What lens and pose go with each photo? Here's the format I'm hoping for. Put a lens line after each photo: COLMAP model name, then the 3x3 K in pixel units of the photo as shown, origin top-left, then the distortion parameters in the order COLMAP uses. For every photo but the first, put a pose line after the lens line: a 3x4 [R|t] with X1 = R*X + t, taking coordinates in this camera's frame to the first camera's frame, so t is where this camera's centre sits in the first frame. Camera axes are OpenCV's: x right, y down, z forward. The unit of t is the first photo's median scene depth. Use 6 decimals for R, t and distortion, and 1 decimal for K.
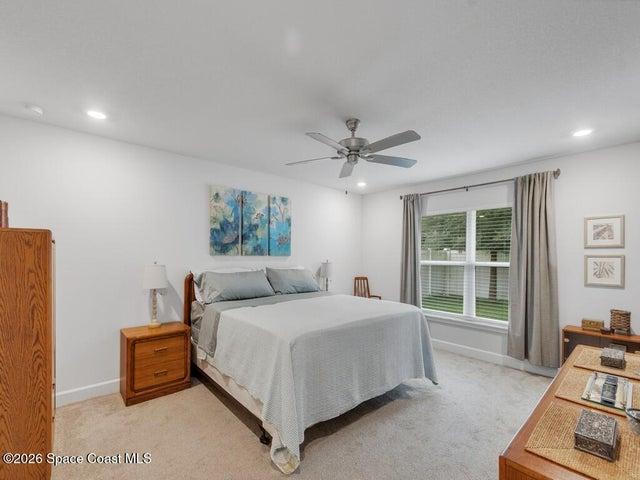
lens RADIAL K [[287.2, 0, 315.4], [0, 287.2, 256.8], [0, 0, 1]] dist [0.009929, -0.002555]
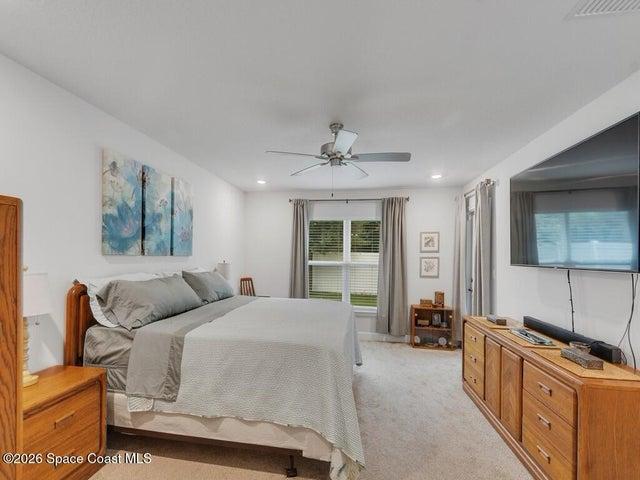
lens RADIAL K [[287.2, 0, 310.1], [0, 287.2, 258.2], [0, 0, 1]] dist [0.009929, -0.002555]
pose [[0.771354, -0.000116, 0.636406, -0.412301], [-0.006500, 0.999946, 0.008060, -0.006487], [-0.636373, -0.010353, 0.771312, 0.187060]]
